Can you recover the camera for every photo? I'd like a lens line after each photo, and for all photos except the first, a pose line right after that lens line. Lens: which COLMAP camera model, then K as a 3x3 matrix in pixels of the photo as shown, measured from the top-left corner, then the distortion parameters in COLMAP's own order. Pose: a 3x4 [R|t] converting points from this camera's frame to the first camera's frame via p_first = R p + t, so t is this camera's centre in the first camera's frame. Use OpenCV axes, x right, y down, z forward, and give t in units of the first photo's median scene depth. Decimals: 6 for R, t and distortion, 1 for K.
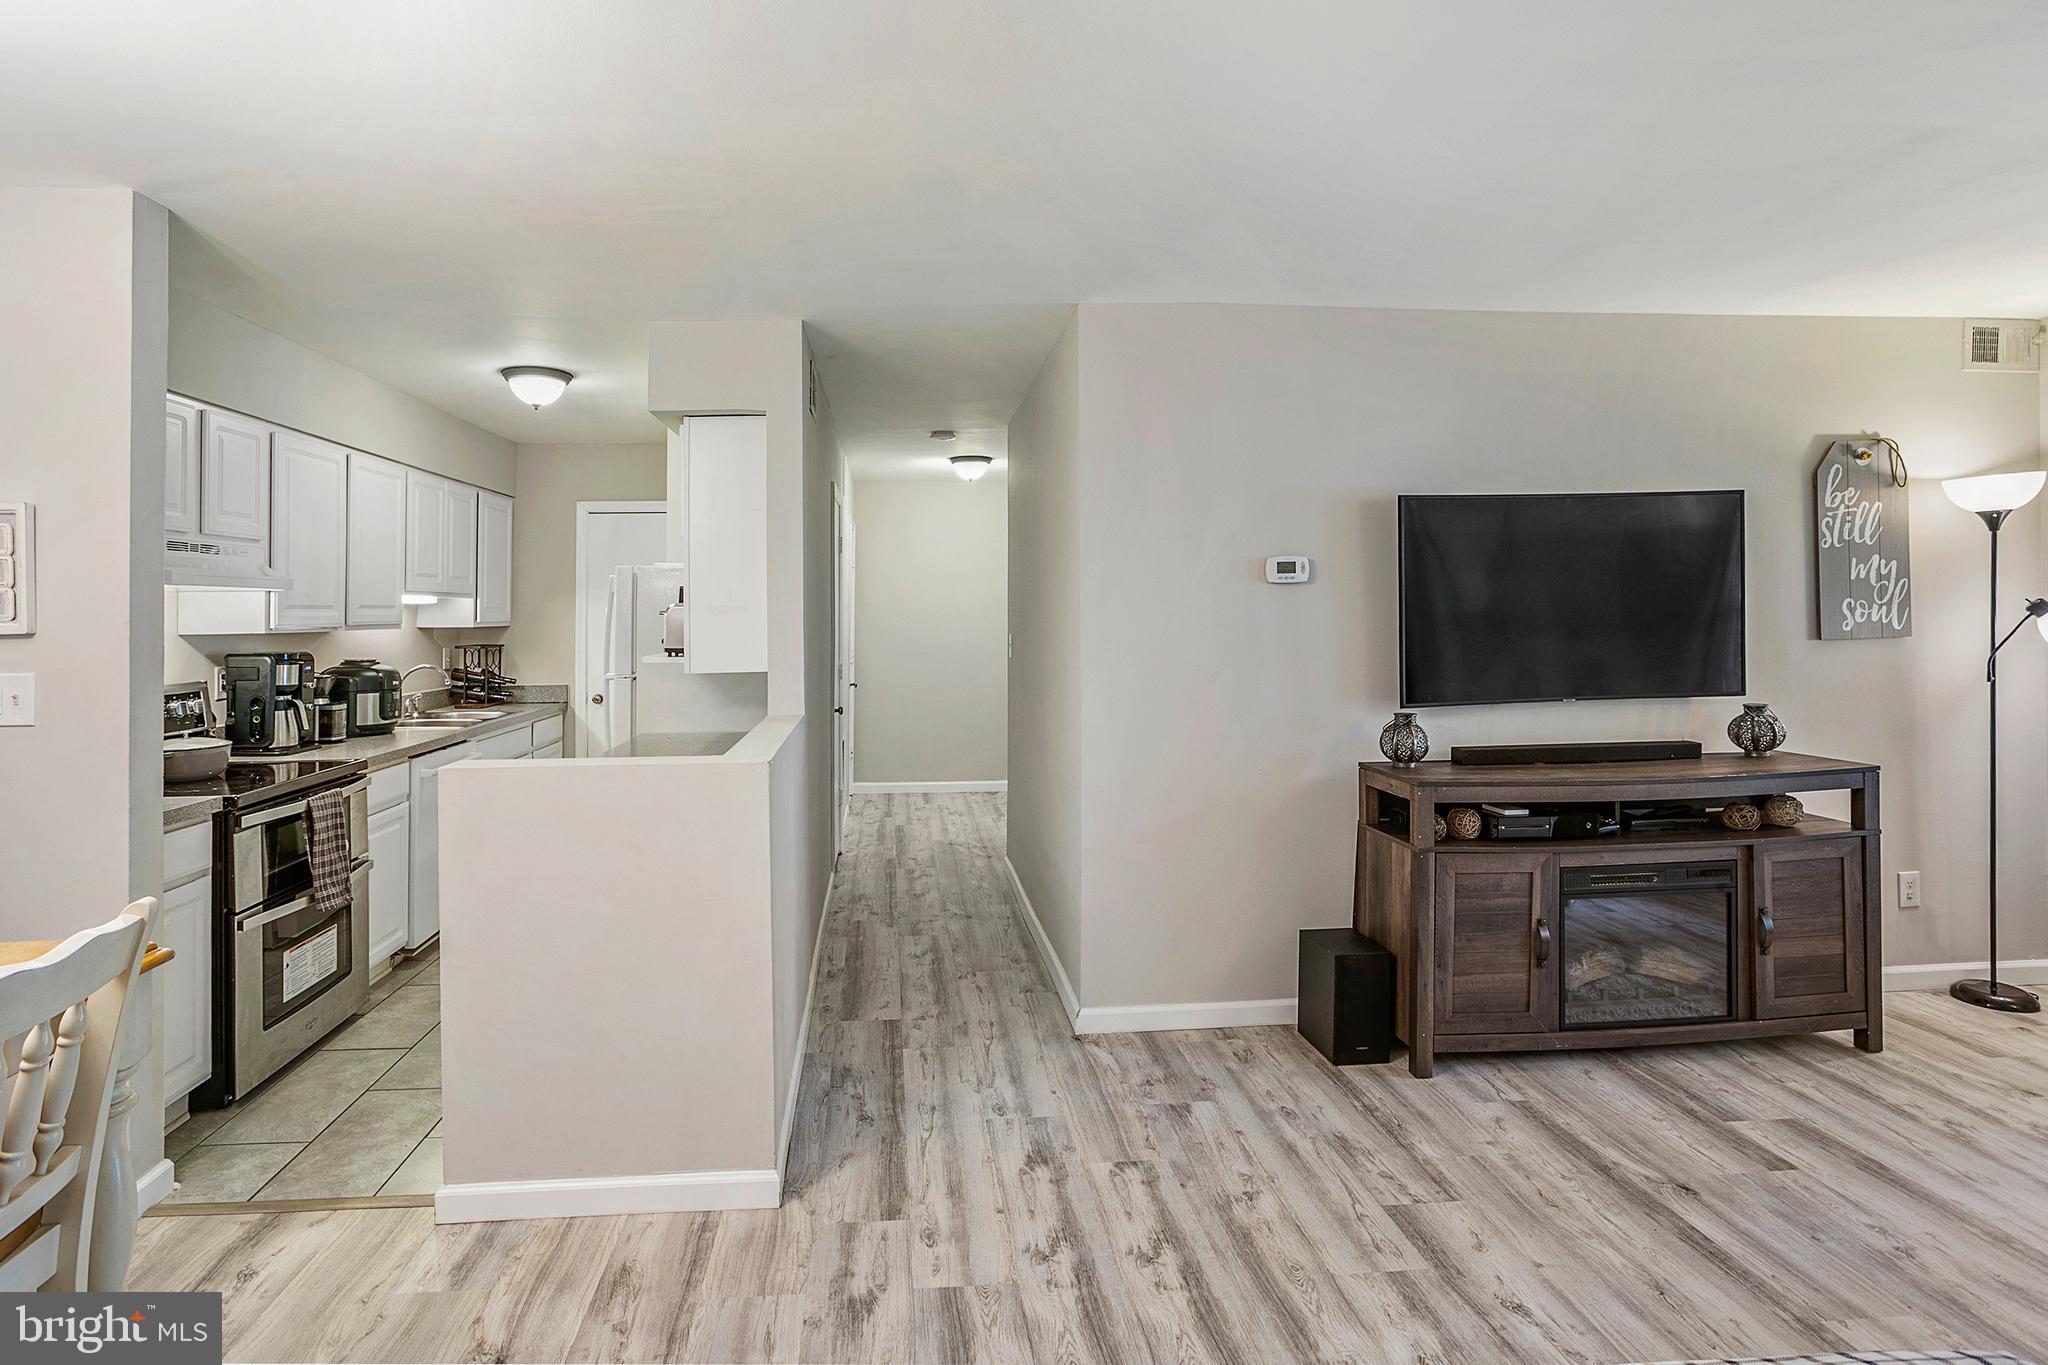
lens RADIAL K [[1062.3, 0, 924.8], [0, 1062.3, 618.0], [0, 0, 1]] dist [0.022045, 0.000537]
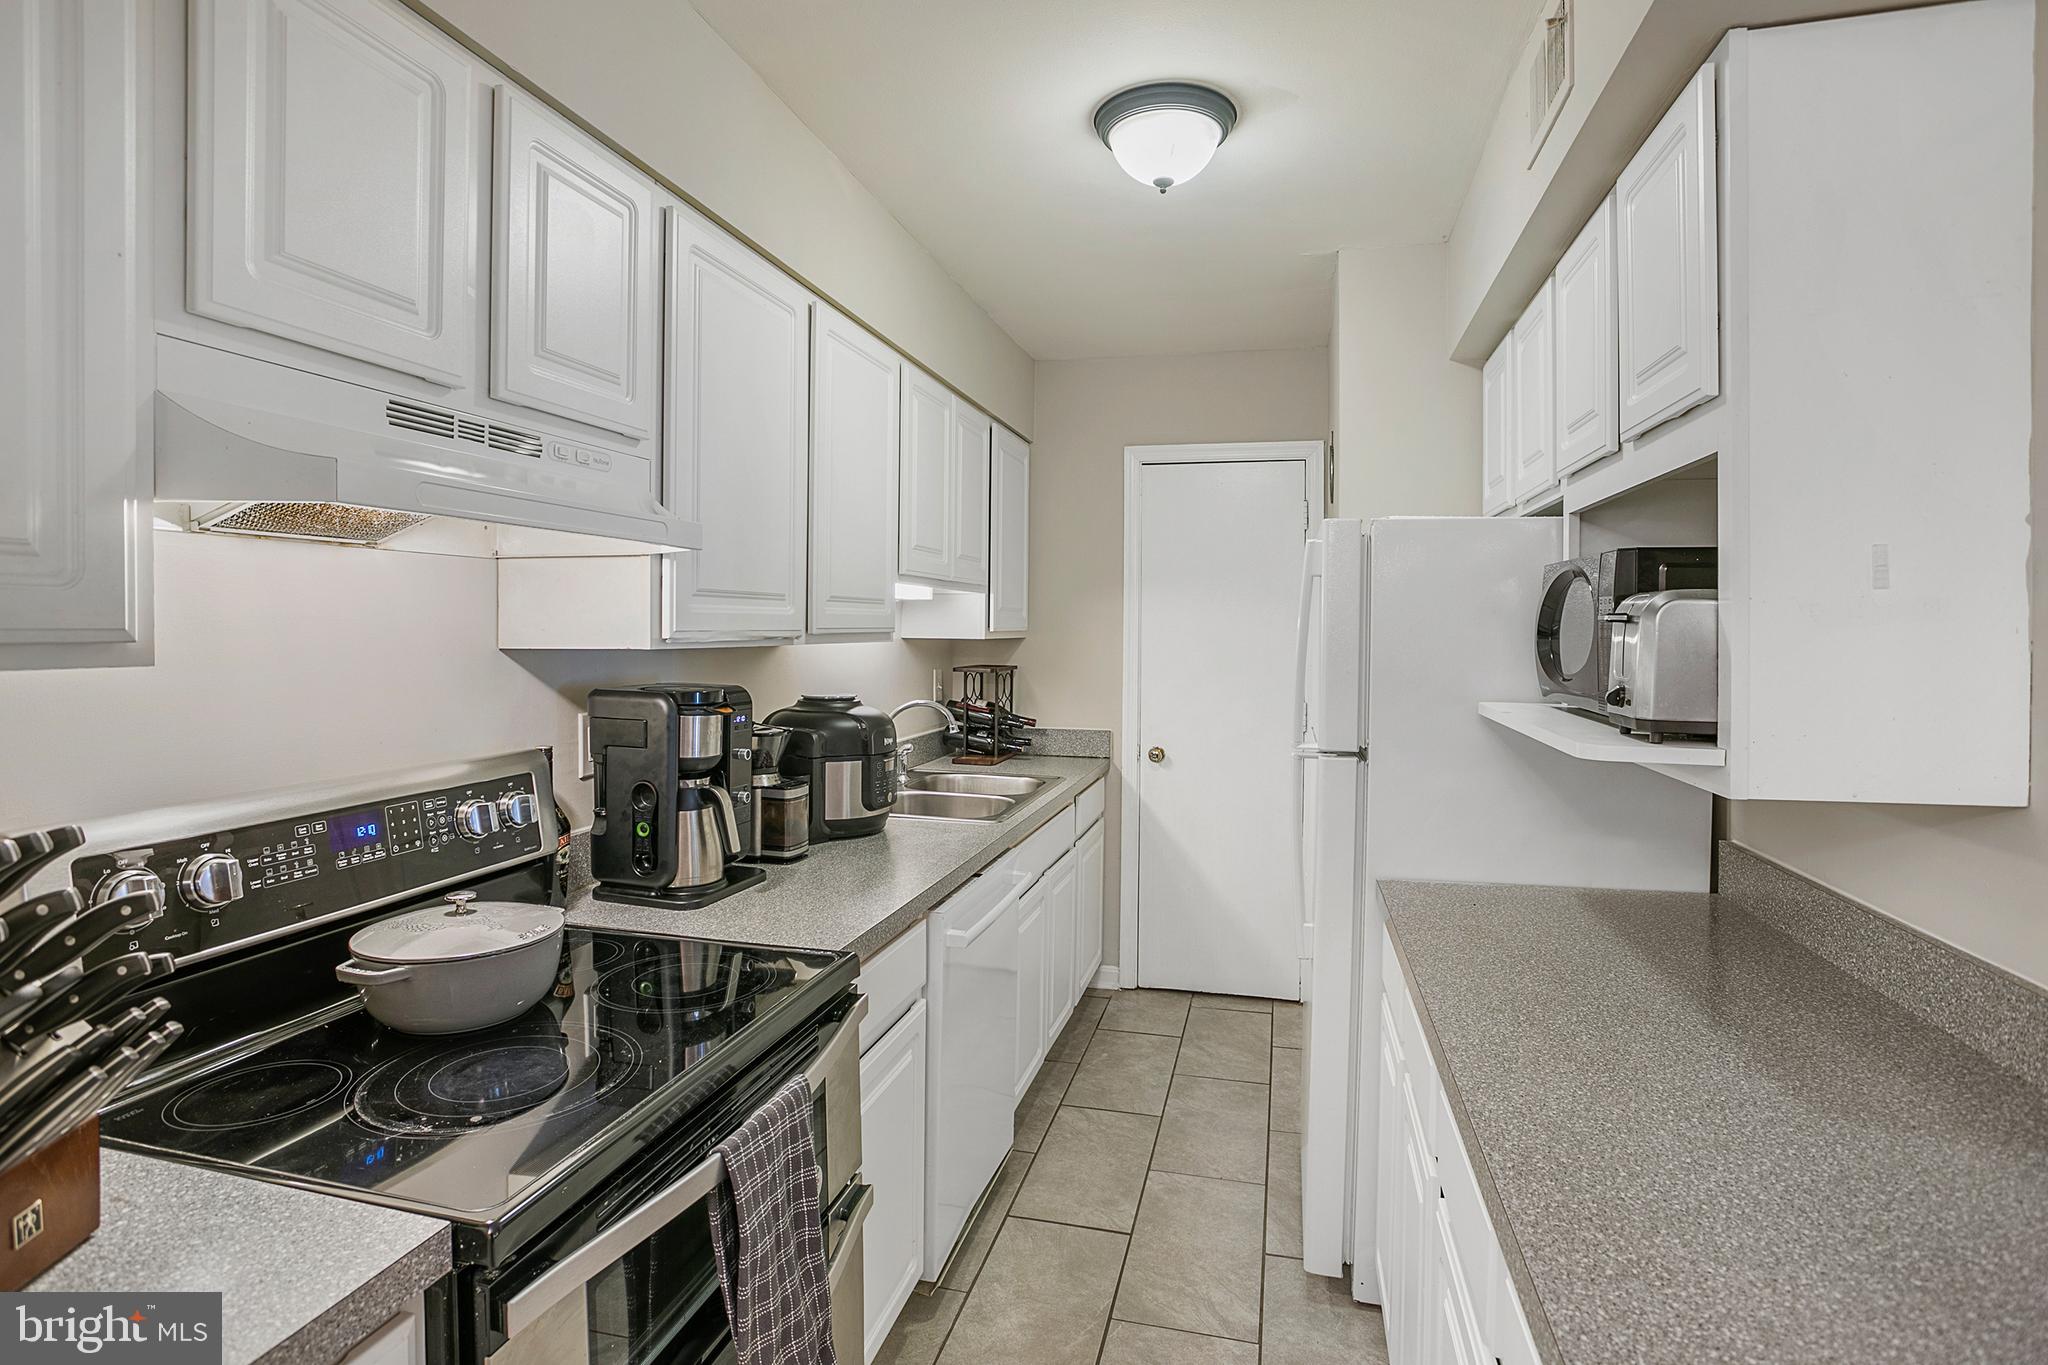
lens RADIAL K [[1051.4, 0, 1058.1], [0, 1051.4, 695.2], [0, 0, 1]] dist [-0.030397, 0.000642]
pose [[0.968549, 0.030368, -0.246962, -0.326974], [-0.015199, 0.997892, 0.063099, 0.002867], [0.248358, -0.057361, 0.966969, 0.590803]]
